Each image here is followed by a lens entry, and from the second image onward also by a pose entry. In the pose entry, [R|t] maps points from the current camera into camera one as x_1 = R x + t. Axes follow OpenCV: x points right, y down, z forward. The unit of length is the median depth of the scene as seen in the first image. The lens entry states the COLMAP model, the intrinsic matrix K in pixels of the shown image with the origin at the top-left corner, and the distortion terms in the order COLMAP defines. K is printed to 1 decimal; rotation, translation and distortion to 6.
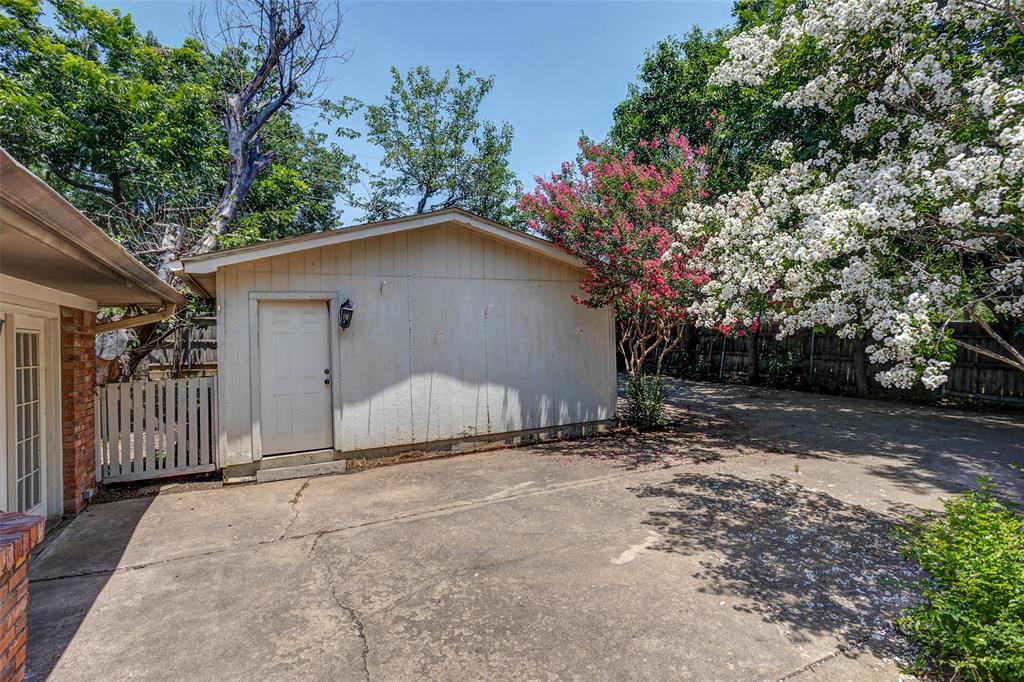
lens RADIAL K [[509.7, 0, 501.5], [0, 509.7, 337.3], [0, 0, 1]] dist [-0.002706, 0.028167]
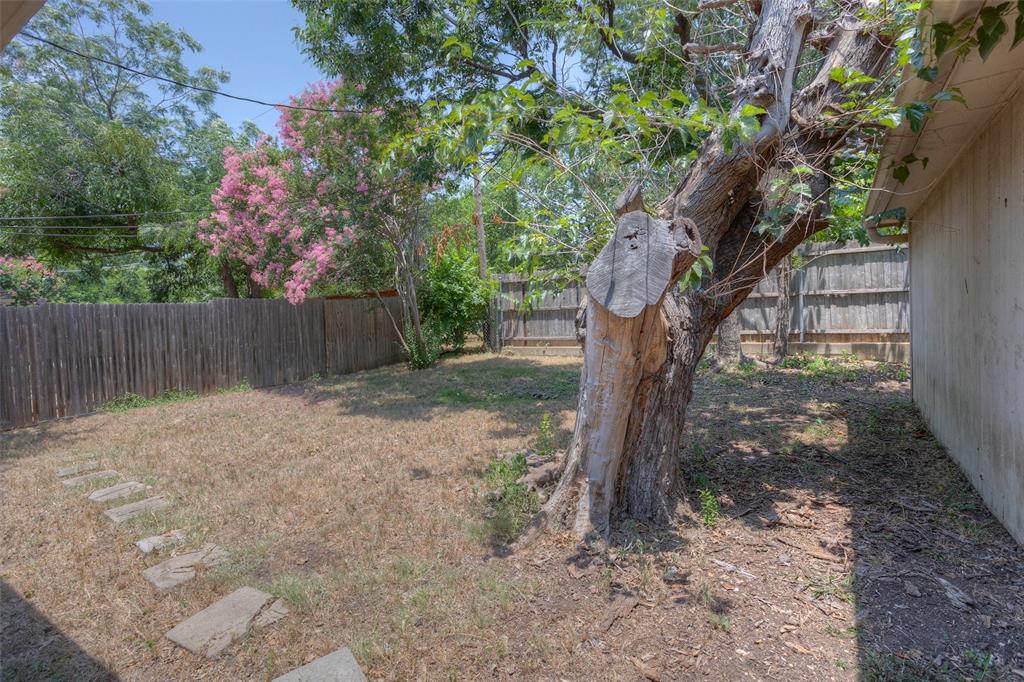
lens RADIAL K [[480.8, 0, 511.6], [0, 480.8, 326.7], [0, 0, 1]] dist [-0.045919, 0.035931]
pose [[0.495306, 0.011458, -0.868643, -0.313867], [0.025609, 0.999286, 0.027783, 0.022998], [0.868341, -0.036006, 0.494659, 0.458488]]
